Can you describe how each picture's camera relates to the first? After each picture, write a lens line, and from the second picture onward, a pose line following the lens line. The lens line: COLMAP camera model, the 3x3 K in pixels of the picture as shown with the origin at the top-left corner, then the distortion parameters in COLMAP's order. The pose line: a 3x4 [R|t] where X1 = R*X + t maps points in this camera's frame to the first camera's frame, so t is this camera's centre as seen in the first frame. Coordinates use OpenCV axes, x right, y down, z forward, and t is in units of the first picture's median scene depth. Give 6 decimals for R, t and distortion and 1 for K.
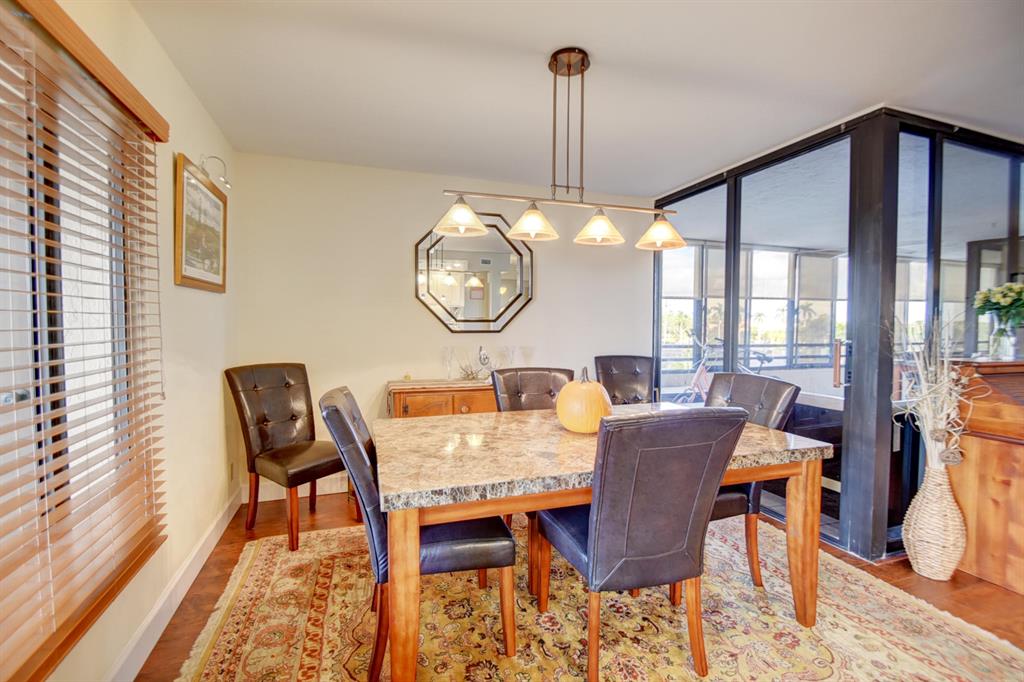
lens RADIAL K [[458.4, 0, 516.2], [0, 458.4, 339.8], [0, 0, 1]] dist [0.012265, -0.017539]
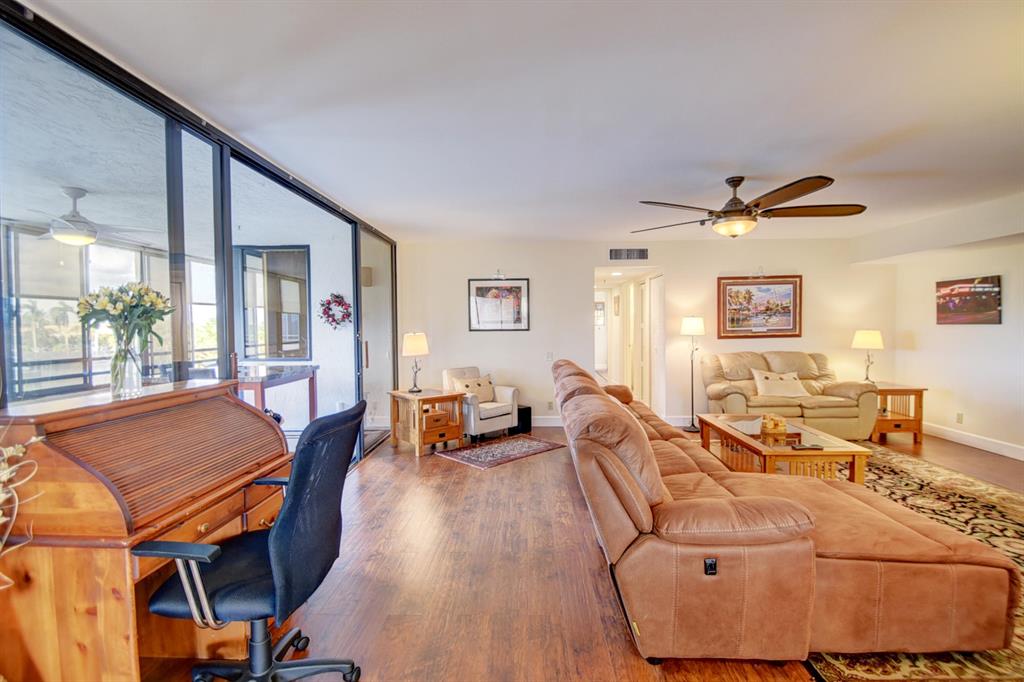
lens RADIAL K [[466.3, 0, 517.4], [0, 466.3, 339.5], [0, 0, 1]] dist [0.013780, -0.017747]
pose [[0.346665, -0.039236, 0.937168, 0.665518], [0.043014, 0.998739, 0.025903, -0.033546], [-0.937002, 0.031332, 0.347915, 0.228078]]
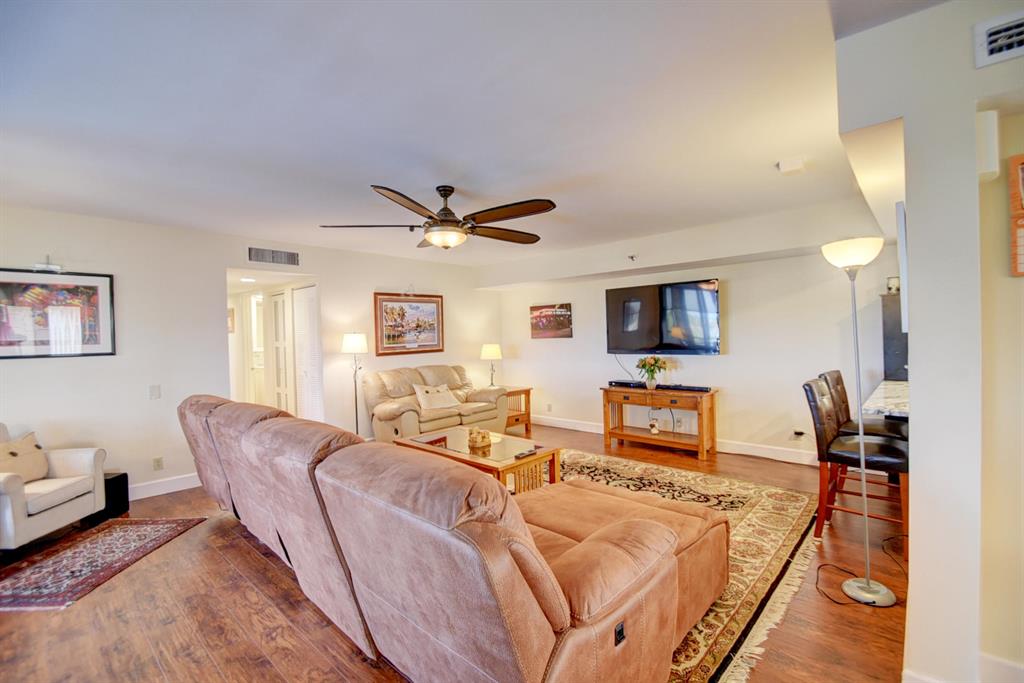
lens RADIAL K [[452.5, 0, 516.8], [0, 452.5, 342.1], [0, 0, 1]] dist [0.012613, -0.015186]
pose [[-0.480578, -0.006587, 0.876927, 0.996967], [0.050003, 0.998139, 0.034900, -0.044138], [-0.875525, 0.060622, -0.479354, 0.579834]]
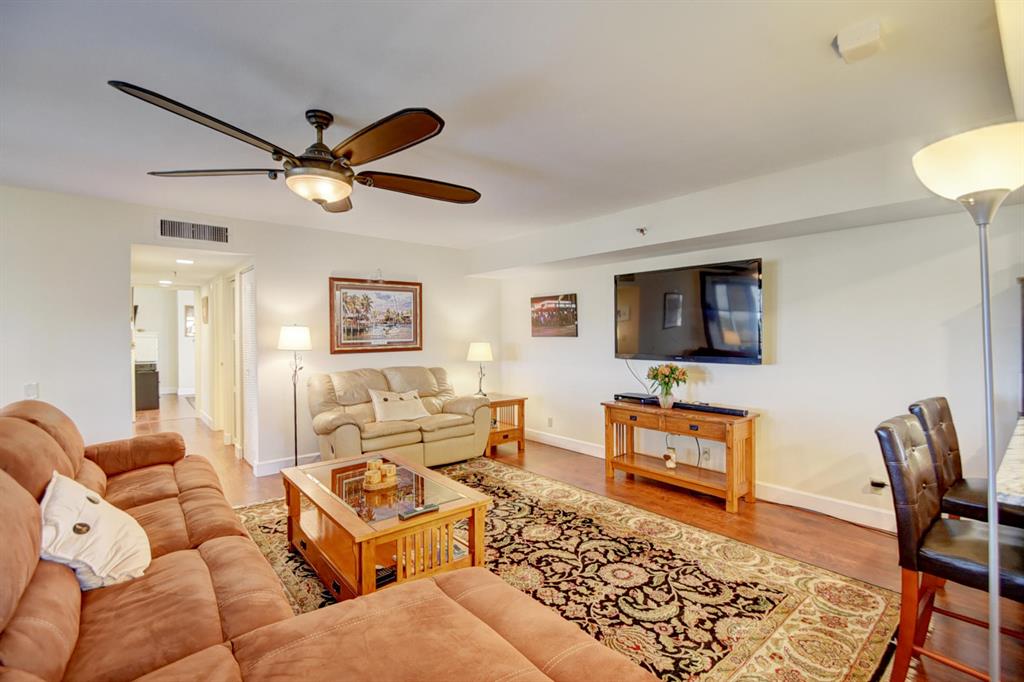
lens RADIAL K [[466.3, 0, 517.4], [0, 466.3, 339.5], [0, 0, 1]] dist [0.013780, -0.017747]
pose [[-0.367658, -0.015588, 0.929830, 1.244187], [0.032167, 0.999048, 0.029467, -0.021130], [-0.929405, 0.040744, -0.366807, 0.076180]]
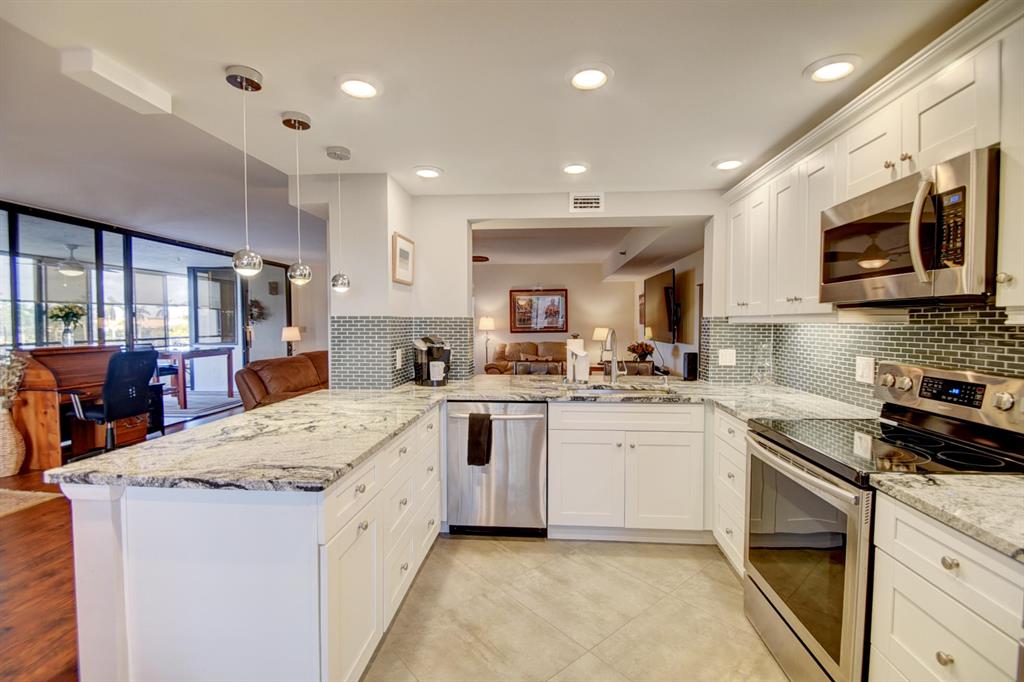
lens RADIAL K [[458.4, 0, 516.2], [0, 458.4, 339.8], [0, 0, 1]] dist [0.012265, -0.017539]
pose [[0.395019, -0.040044, 0.917800, 0.141394], [0.033149, 0.999020, 0.029320, 0.026297], [-0.918075, 0.018843, 0.395959, -1.385159]]
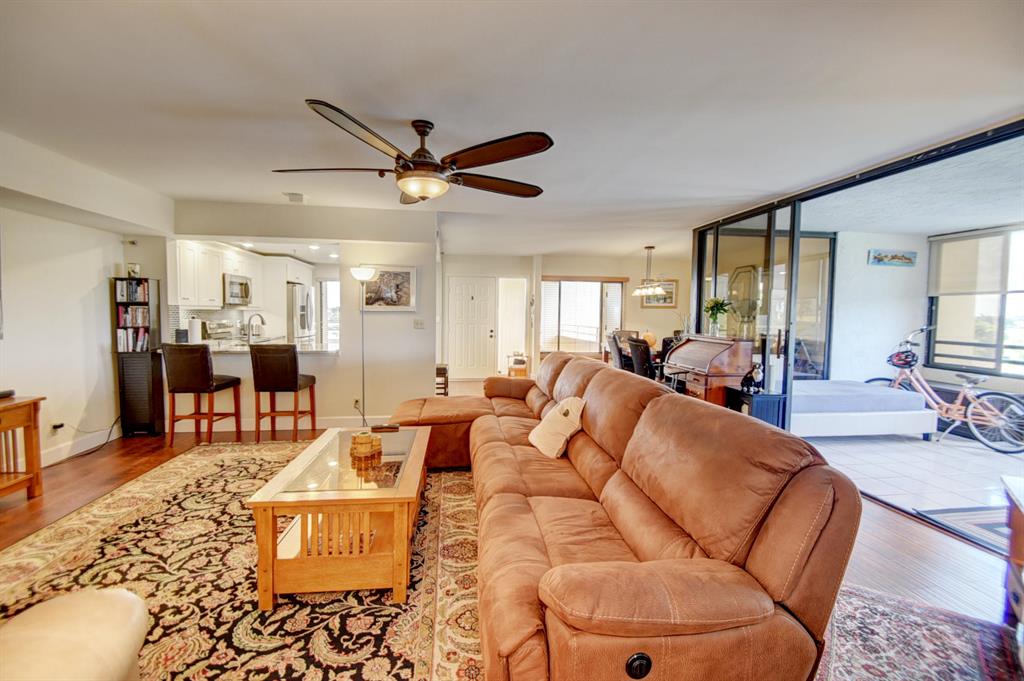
lens RADIAL K [[449.2, 0, 514.2], [0, 449.2, 338.7], [0, 0, 1]] dist [0.018149, -0.020332]
pose [[-0.191120, 0.048990, -0.980343, 3.374204], [-0.046970, 0.997153, 0.058987, -0.021911], [0.980442, 0.057320, -0.188274, 0.544761]]
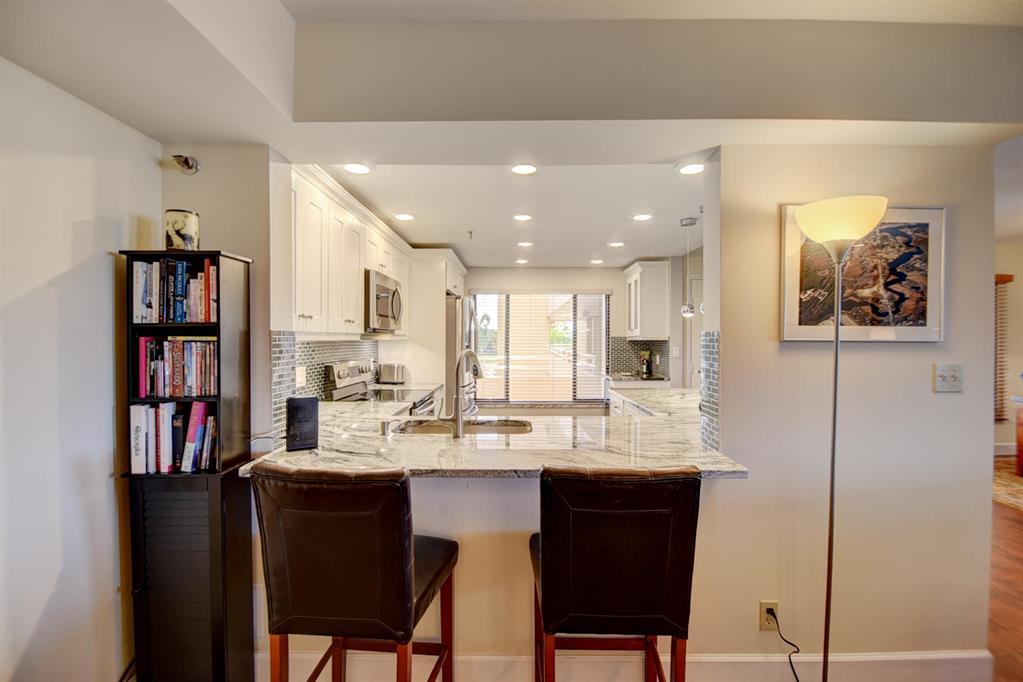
lens RADIAL K [[452.0, 0, 516.3], [0, 452.0, 341.6], [0, 0, 1]] dist [0.012613, -0.015186]
pose [[-0.329829, 0.001793, -0.944039, 2.251877], [-0.034295, 0.999315, 0.013880, 0.011354], [0.943417, 0.036954, -0.329542, -0.739399]]
